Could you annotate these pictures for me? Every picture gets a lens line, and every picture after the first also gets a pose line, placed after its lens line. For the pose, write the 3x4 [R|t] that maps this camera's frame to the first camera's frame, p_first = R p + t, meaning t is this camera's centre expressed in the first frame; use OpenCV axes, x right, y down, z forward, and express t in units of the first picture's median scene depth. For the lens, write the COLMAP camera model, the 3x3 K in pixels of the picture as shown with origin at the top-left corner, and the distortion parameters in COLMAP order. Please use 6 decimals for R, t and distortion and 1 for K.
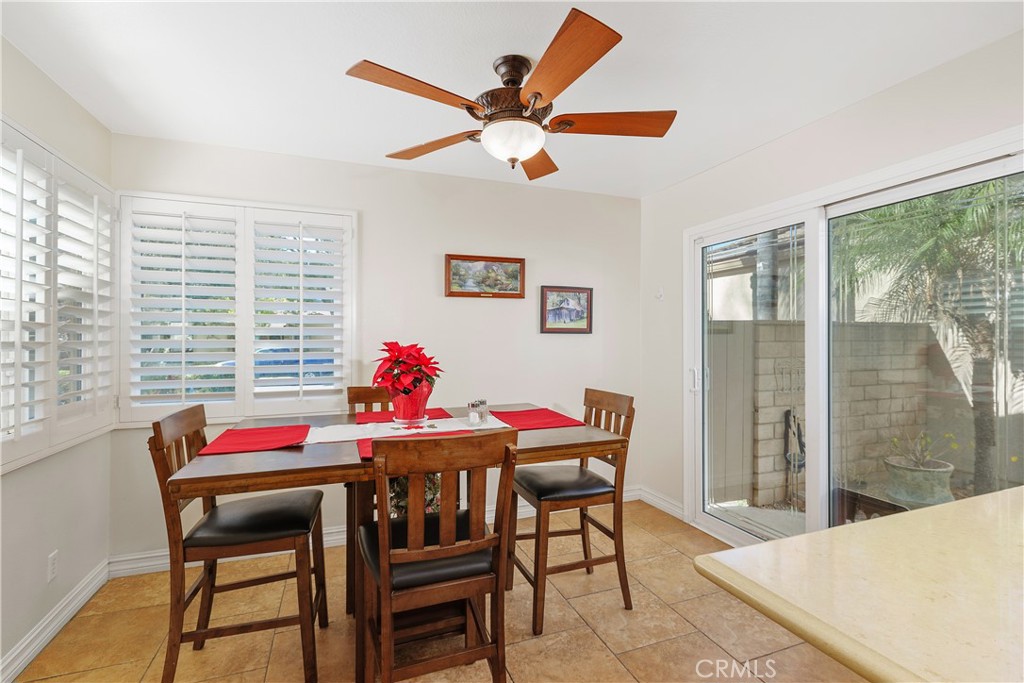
lens RADIAL K [[467.9, 0, 512.7], [0, 467.9, 339.1], [0, 0, 1]] dist [0.003863, 0.000323]
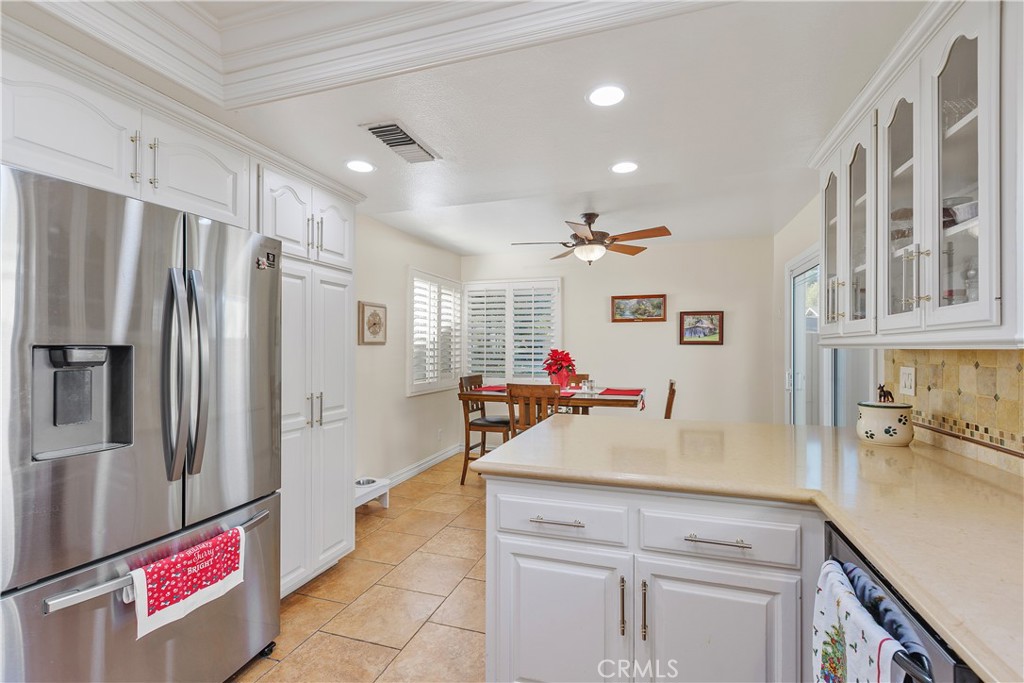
lens RADIAL K [[467.9, 0, 512.2], [0, 467.9, 343.5], [0, 0, 1]] dist [0.003863, 0.000323]
pose [[0.770332, 0.000220, -0.637643, 0.610028], [-0.004472, 0.999977, -0.005058, -0.007143], [0.637628, 0.006748, 0.770315, -0.460340]]
